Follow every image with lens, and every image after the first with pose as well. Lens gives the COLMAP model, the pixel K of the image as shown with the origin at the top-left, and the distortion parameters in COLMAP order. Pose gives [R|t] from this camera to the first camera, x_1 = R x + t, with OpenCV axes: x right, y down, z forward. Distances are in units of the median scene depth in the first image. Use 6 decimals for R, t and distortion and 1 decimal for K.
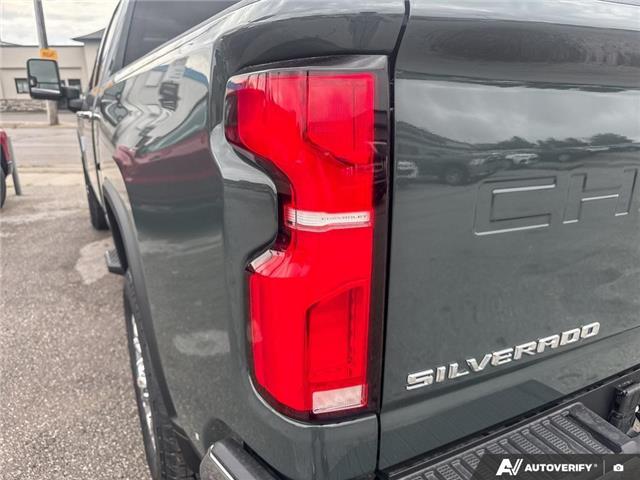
lens RADIAL K [[472.1, 0, 328.2], [0, 472.1, 240.6], [0, 0, 1]] dist [0.146875, -0.207675]
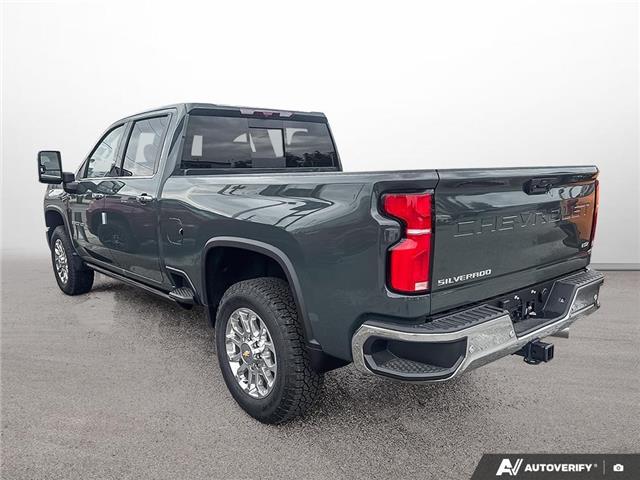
lens RADIAL K [[472.1, 0, 328.2], [0, 472.1, 240.6], [0, 0, 1]] dist [0.146875, -0.207675]
pose [[0.979105, -0.048446, 0.197500, -1.235666], [0.074378, 0.989228, -0.126078, 0.379243], [-0.189265, 0.138133, 0.972162, -2.112186]]
